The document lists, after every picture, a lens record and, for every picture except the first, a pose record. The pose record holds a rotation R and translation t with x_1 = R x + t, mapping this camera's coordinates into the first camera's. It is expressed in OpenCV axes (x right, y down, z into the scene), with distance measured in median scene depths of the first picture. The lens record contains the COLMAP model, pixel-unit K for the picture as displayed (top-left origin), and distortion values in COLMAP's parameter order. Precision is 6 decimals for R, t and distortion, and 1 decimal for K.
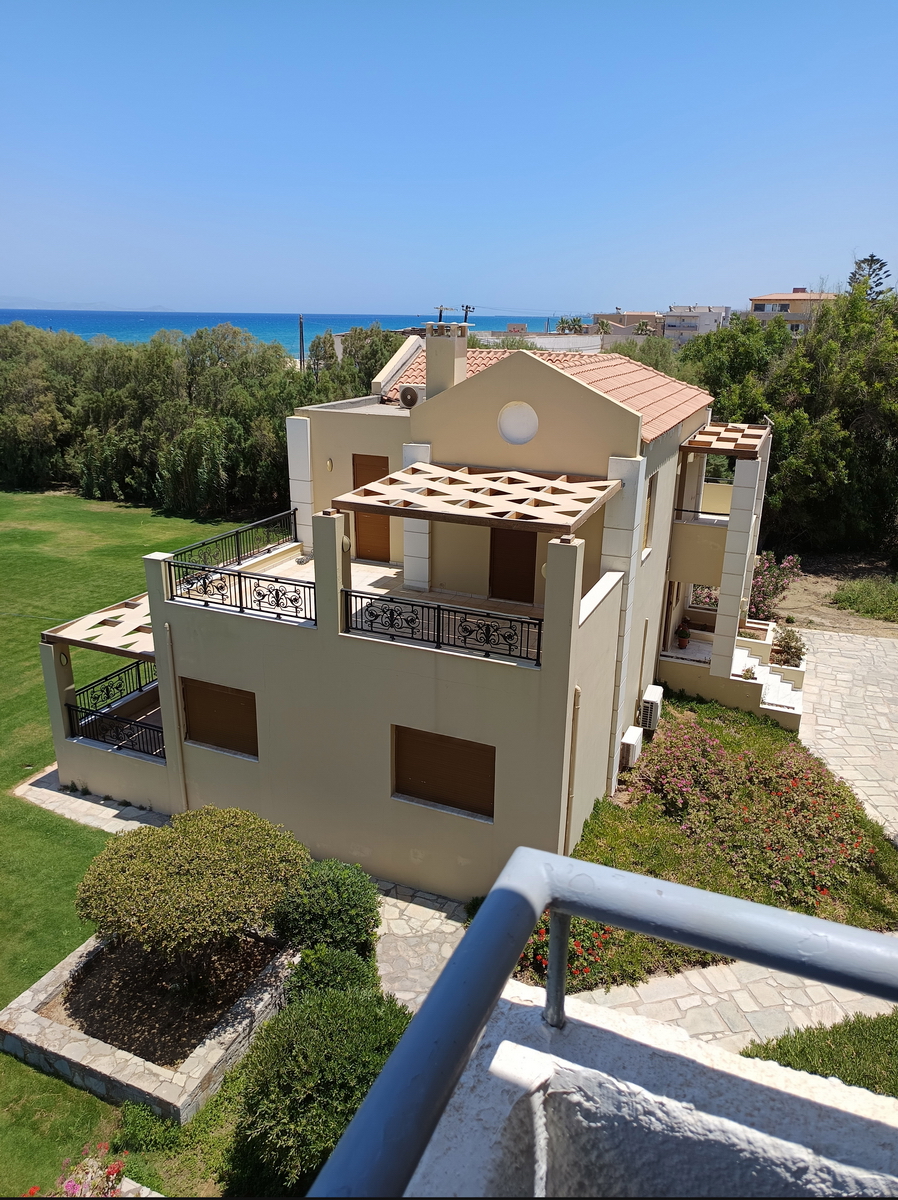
lens RADIAL K [[839.7, 0, 446.6], [0, 839.7, 597.6], [0, 0, 1]] dist [0.021562, 0.004791]
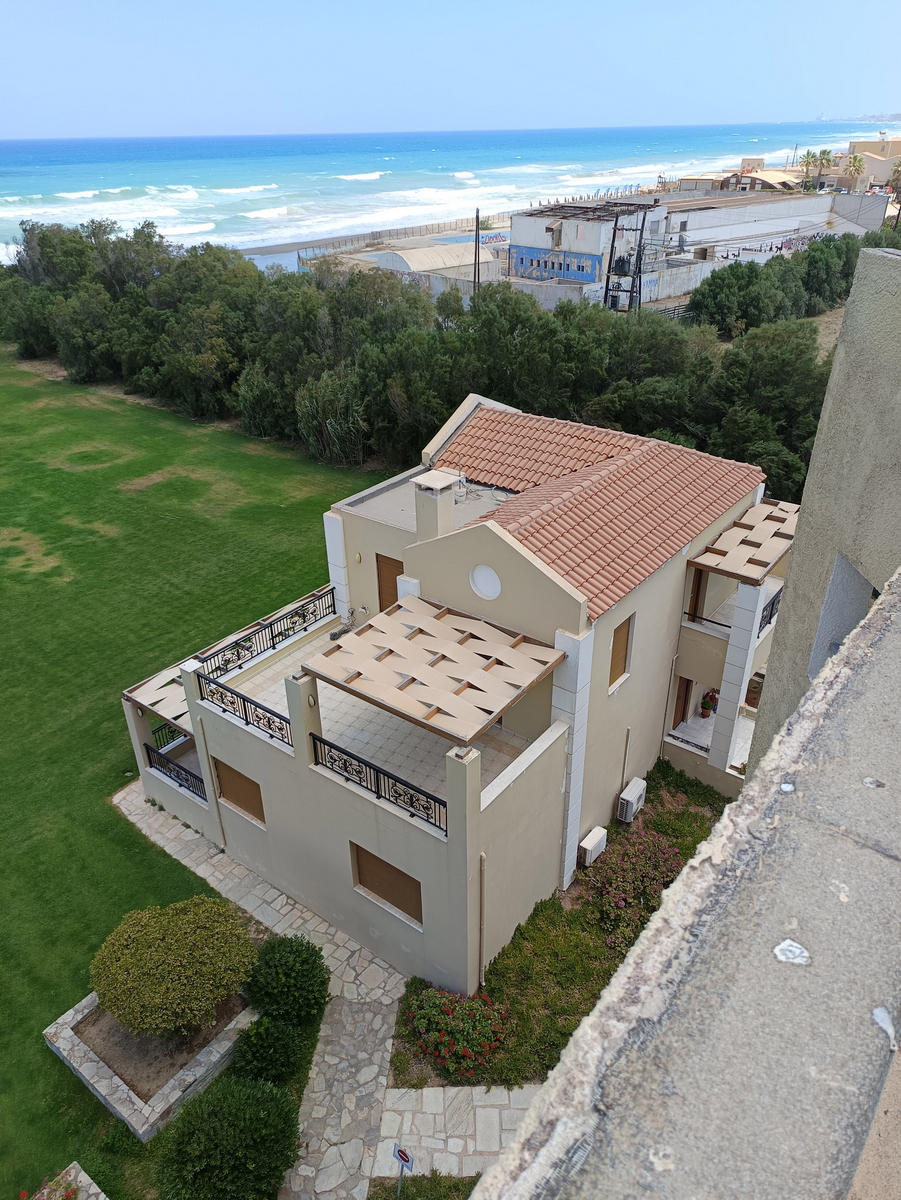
lens RADIAL K [[839.7, 0, 451.8], [0, 839.7, 603.7], [0, 0, 1]] dist [0.021562, 0.004791]
pose [[0.971061, 0.092754, -0.220086, 0.257145], [-0.050455, 0.980379, 0.190558, -0.347772], [0.233442, -0.173939, 0.956687, -0.061718]]
